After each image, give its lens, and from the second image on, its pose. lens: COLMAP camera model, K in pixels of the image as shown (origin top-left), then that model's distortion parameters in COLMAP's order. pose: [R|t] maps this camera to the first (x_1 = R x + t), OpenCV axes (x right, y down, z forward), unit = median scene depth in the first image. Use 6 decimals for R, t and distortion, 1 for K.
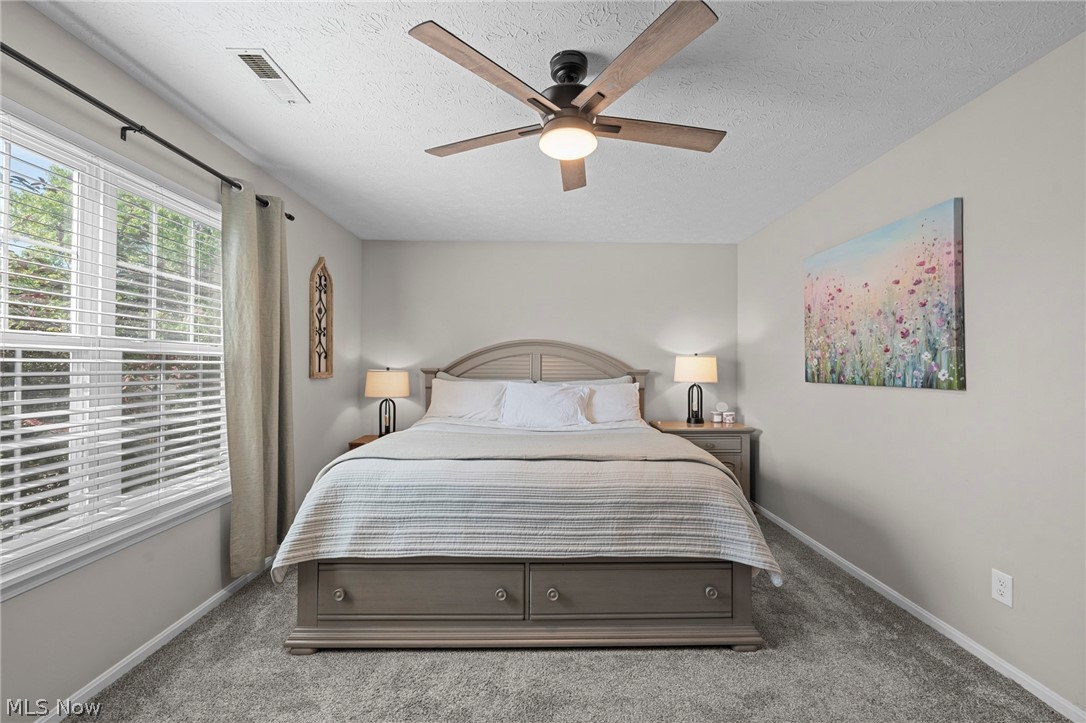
lens RADIAL K [[439.8, 0, 543.0], [0, 439.8, 361.5], [0, 0, 1]] dist [-0.000386, 0.000031]
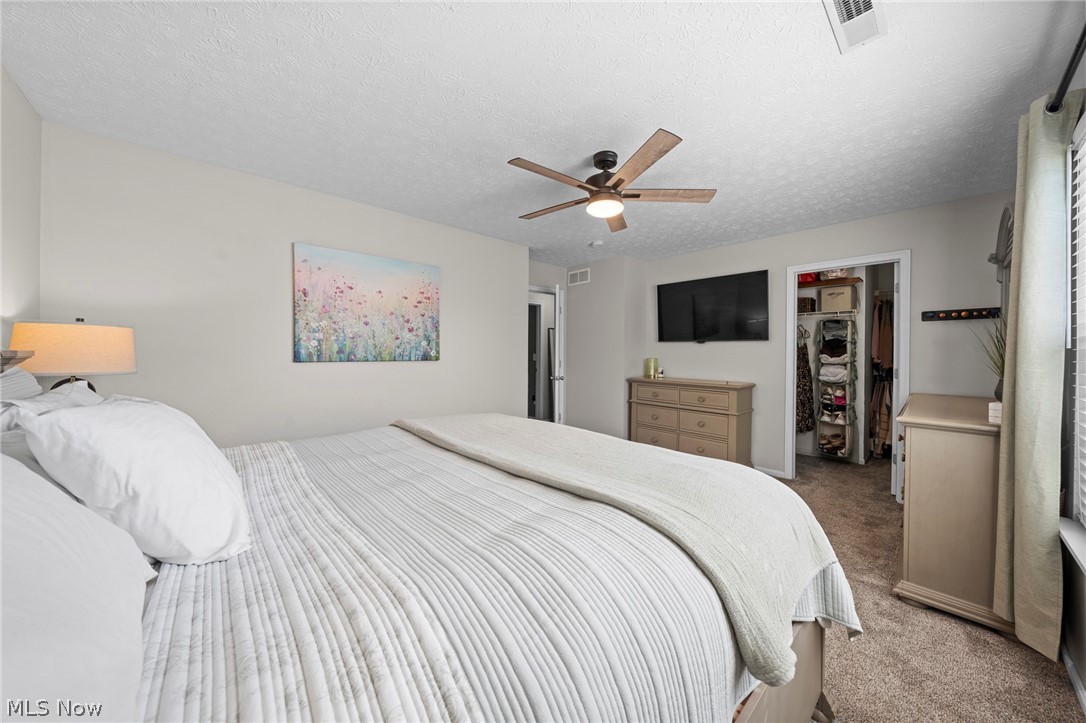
lens RADIAL K [[367.5, 0, 548.0], [0, 367.5, 361.5], [0, 0, 1]] dist [-0.001670, -0.000027]
pose [[-0.671076, -0.018669, 0.741154, -0.576346], [-0.013760, 0.999824, 0.012726, 0.033930], [-0.741261, -0.001659, -0.671215, 1.496956]]
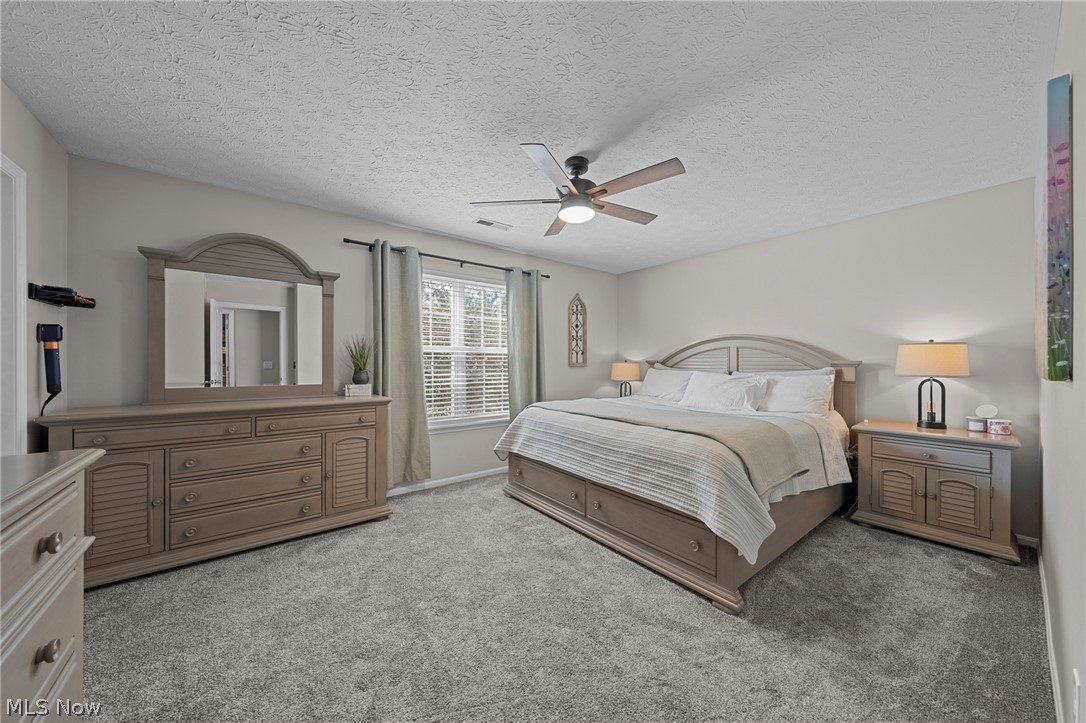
lens RADIAL K [[373.0, 0, 545.0], [0, 373.0, 362.9], [0, 0, 1]] dist [-0.000981, -0.000042]
pose [[0.601295, -0.001311, -0.799026, 0.776097], [0.008133, 0.999957, 0.004479, 0.024605], [0.798986, -0.009192, 0.601279, 0.072145]]
